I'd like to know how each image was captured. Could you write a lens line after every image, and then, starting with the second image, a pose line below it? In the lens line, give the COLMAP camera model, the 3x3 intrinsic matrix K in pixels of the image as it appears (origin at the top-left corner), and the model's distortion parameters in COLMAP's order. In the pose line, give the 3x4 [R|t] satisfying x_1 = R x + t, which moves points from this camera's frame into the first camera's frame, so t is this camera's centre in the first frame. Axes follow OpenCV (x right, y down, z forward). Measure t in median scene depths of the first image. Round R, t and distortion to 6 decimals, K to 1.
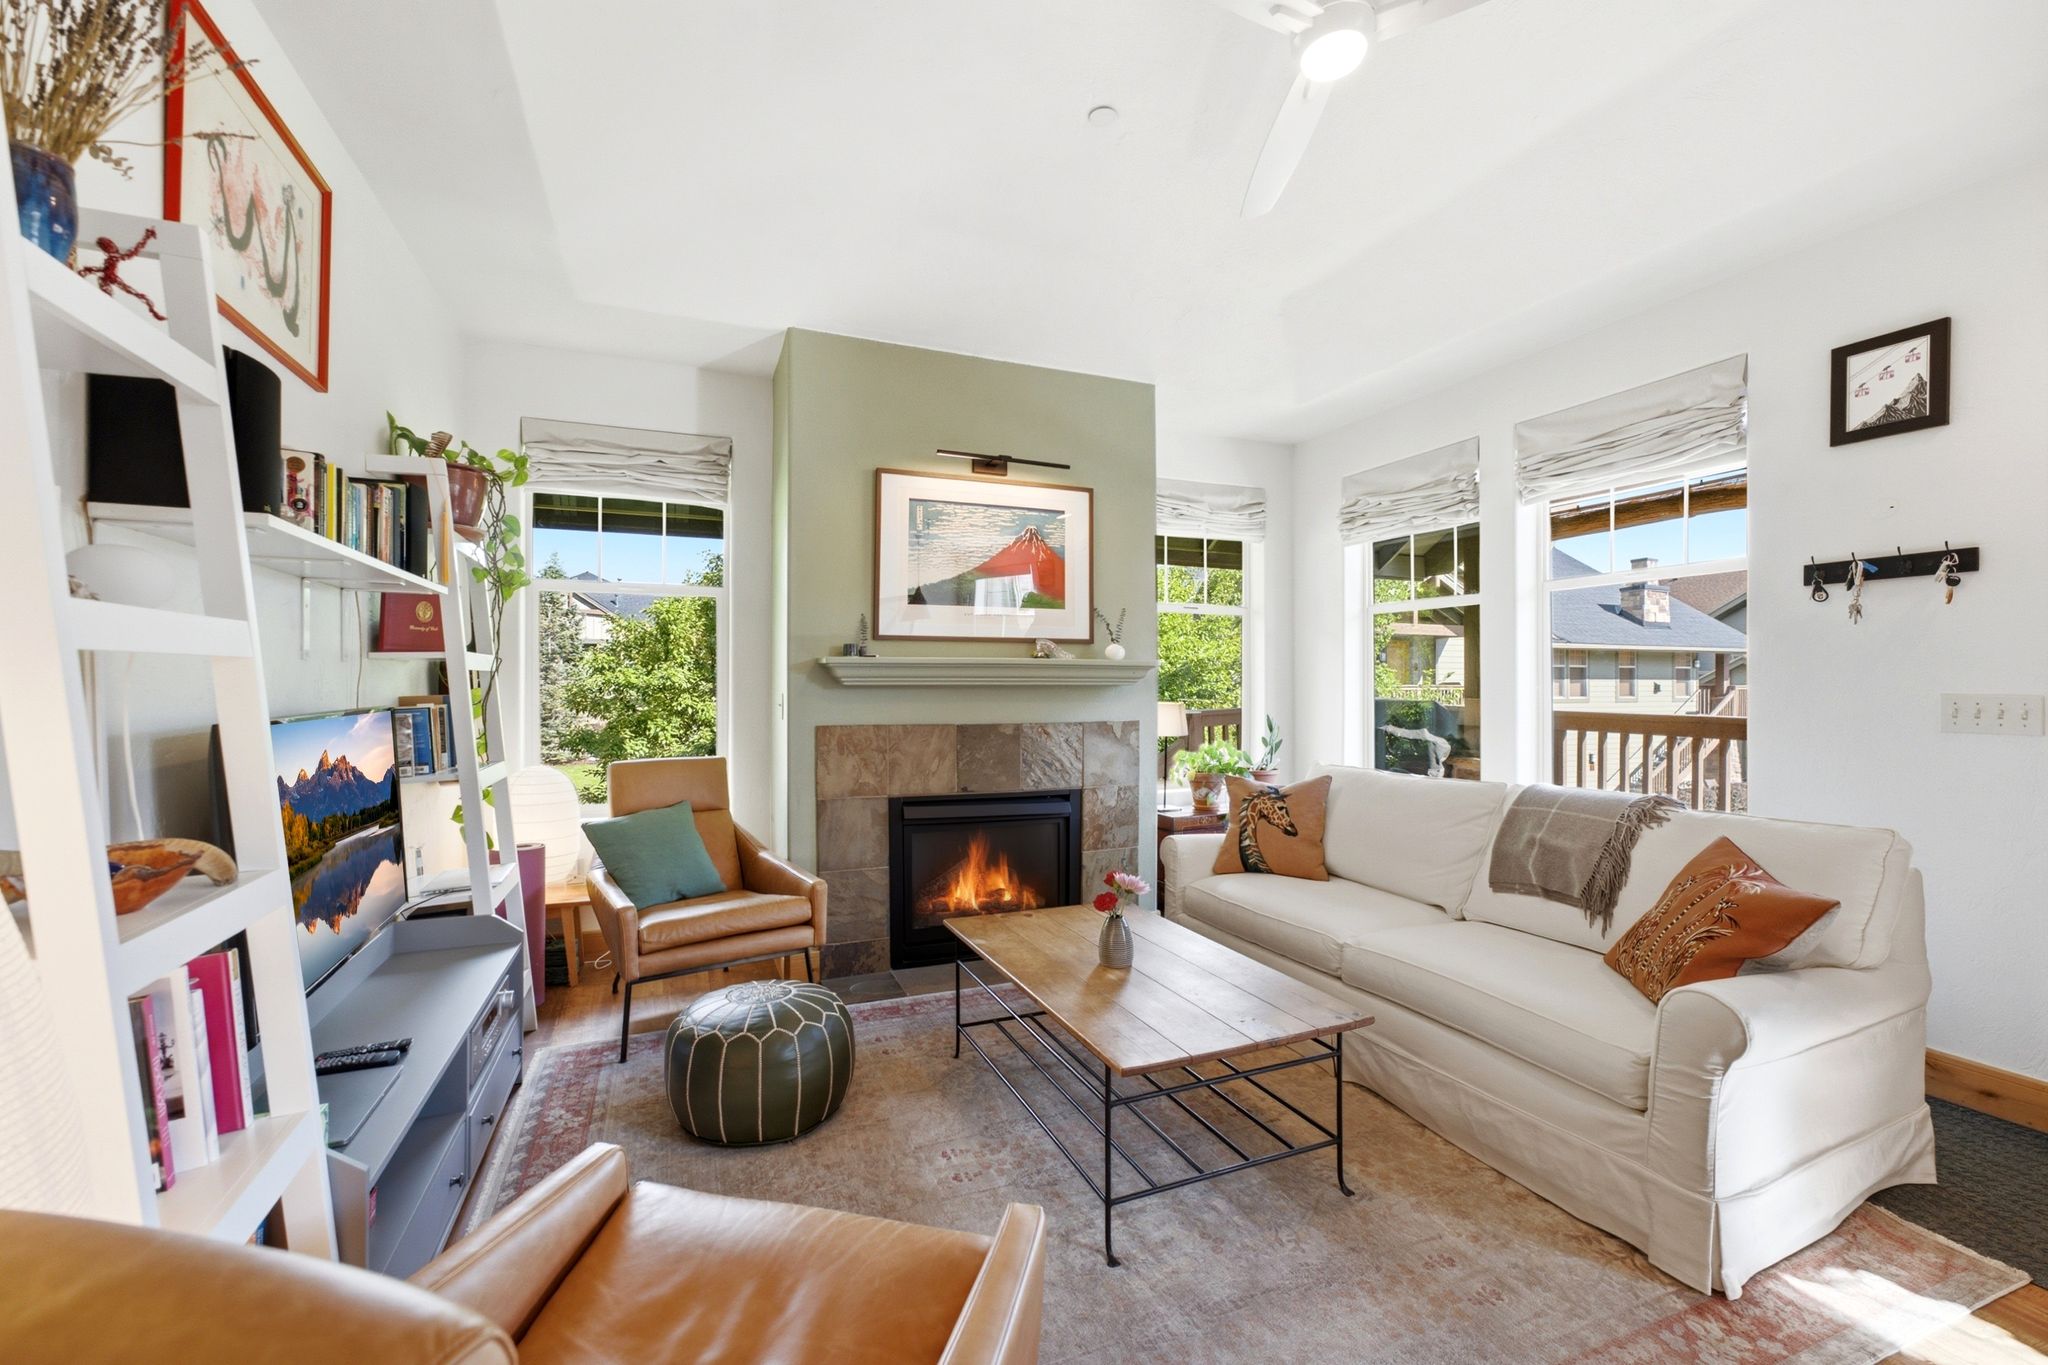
lens RADIAL K [[812.0, 0, 1026.6], [0, 812.0, 671.4], [0, 0, 1]] dist [0.001271, 0.000071]
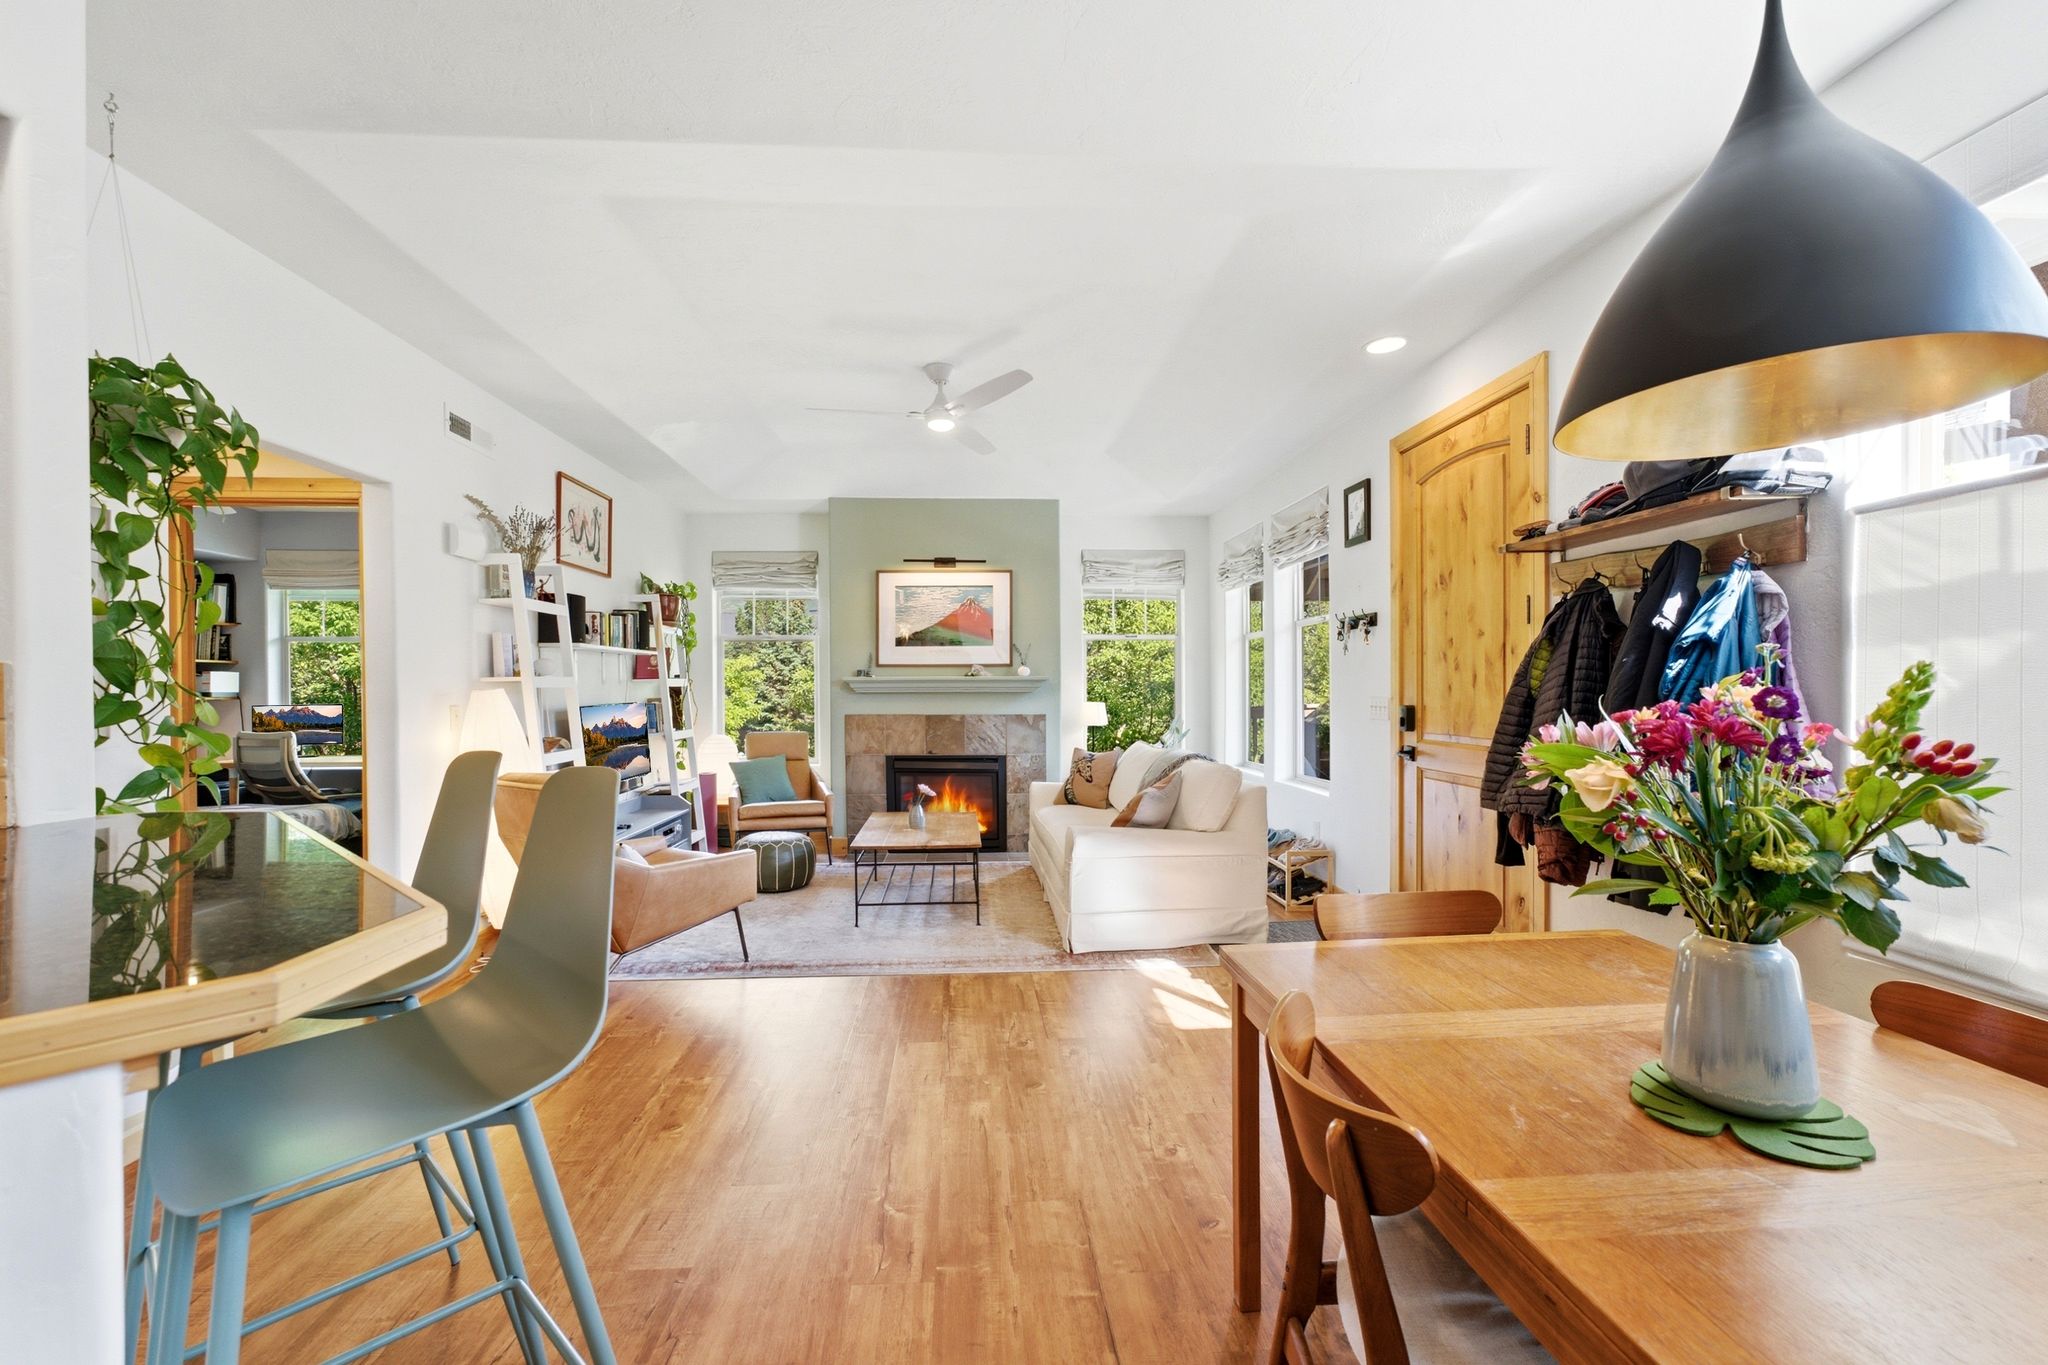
lens RADIAL K [[826.3, 0, 1038.2], [0, 826.3, 679.1], [0, 0, 1]] dist [-0.000449, 0.000094]
pose [[0.948591, -0.004716, -0.316468, 0.716984], [0.007278, 0.999950, 0.006914, -0.021553], [0.316420, -0.008862, 0.948578, -0.604476]]
